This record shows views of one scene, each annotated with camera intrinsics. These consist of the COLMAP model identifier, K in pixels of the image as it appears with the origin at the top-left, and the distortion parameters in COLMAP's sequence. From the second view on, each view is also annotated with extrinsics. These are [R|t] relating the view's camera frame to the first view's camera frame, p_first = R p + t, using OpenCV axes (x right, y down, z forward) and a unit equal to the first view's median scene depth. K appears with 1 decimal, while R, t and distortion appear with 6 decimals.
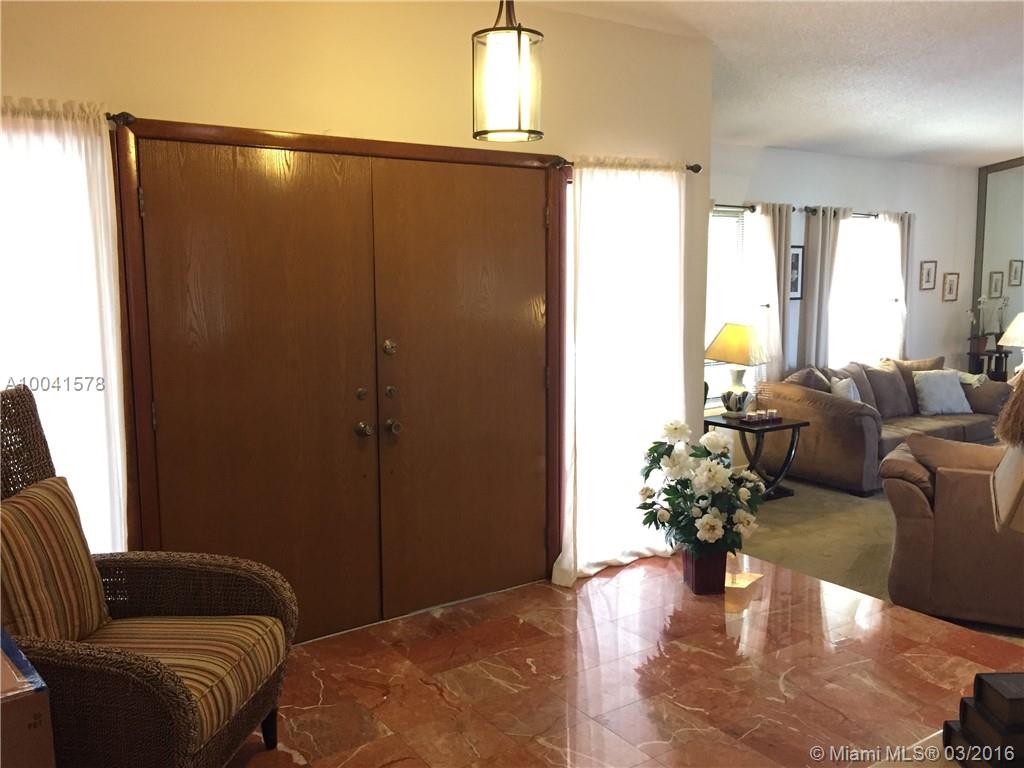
lens RADIAL K [[885.8, 0, 512.0], [0, 885.8, 384.0], [0, 0, 1]] dist [0.074152, -0.105062]
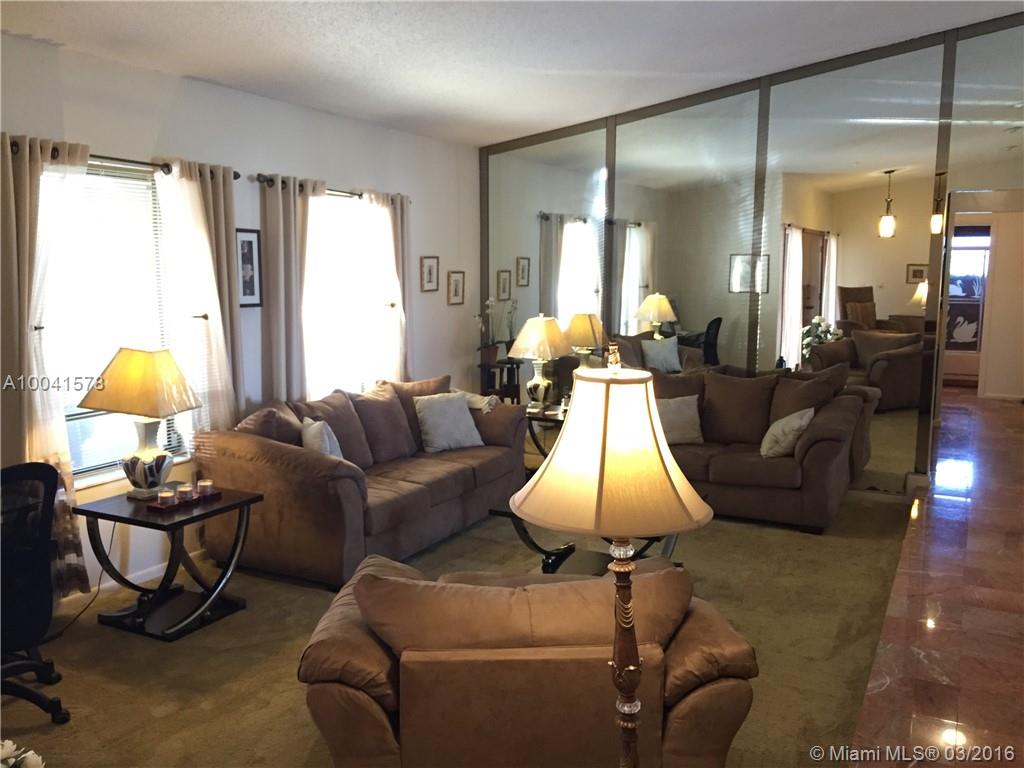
lens RADIAL K [[885.8, 0, 512.0], [0, 885.8, 384.0], [0, 0, 1]] dist [0.074152, -0.105062]
pose [[0.880769, -0.050686, 0.470826, 0.164258], [0.046843, 0.998704, 0.019886, -0.038168], [-0.471224, 0.004540, 0.882002, 0.285895]]
